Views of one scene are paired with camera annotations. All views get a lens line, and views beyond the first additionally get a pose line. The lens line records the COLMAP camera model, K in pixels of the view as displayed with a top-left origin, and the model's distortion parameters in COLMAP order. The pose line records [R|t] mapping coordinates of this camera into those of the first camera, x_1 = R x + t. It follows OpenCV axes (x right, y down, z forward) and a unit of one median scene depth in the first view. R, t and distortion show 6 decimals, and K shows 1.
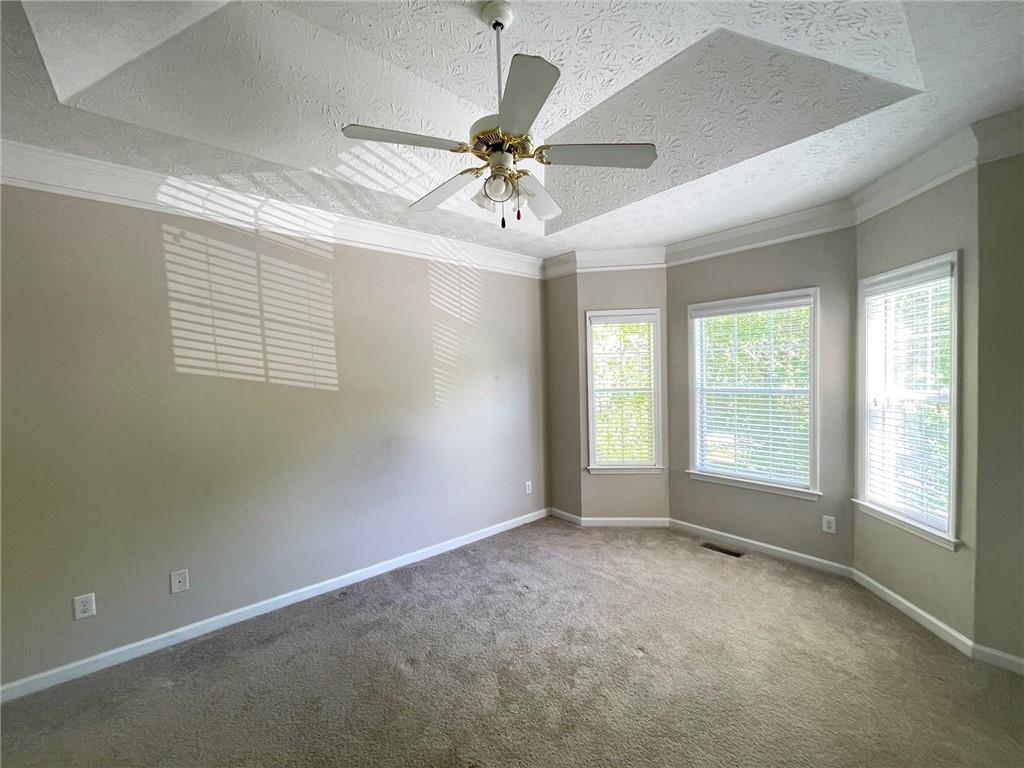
lens RADIAL K [[420.6, 0, 512.0], [0, 420.6, 384.0], [0, 0, 1]] dist [0.001524, 0.000020]
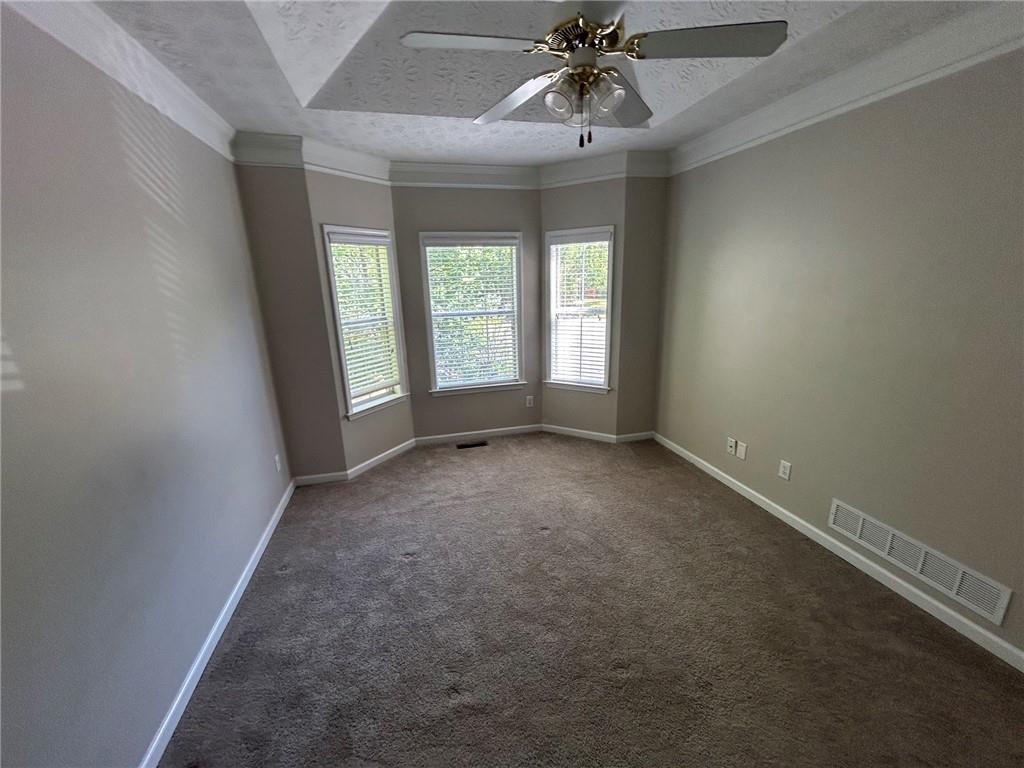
lens RADIAL K [[414.1, 0, 512.0], [0, 414.1, 384.0], [0, 0, 1]] dist [0.012103, 0.000091]
pose [[0.437587, -0.216645, 0.872687, -0.459595], [0.039918, 0.974264, 0.221846, -0.046224], [-0.898289, -0.062241, 0.434974, 0.361440]]
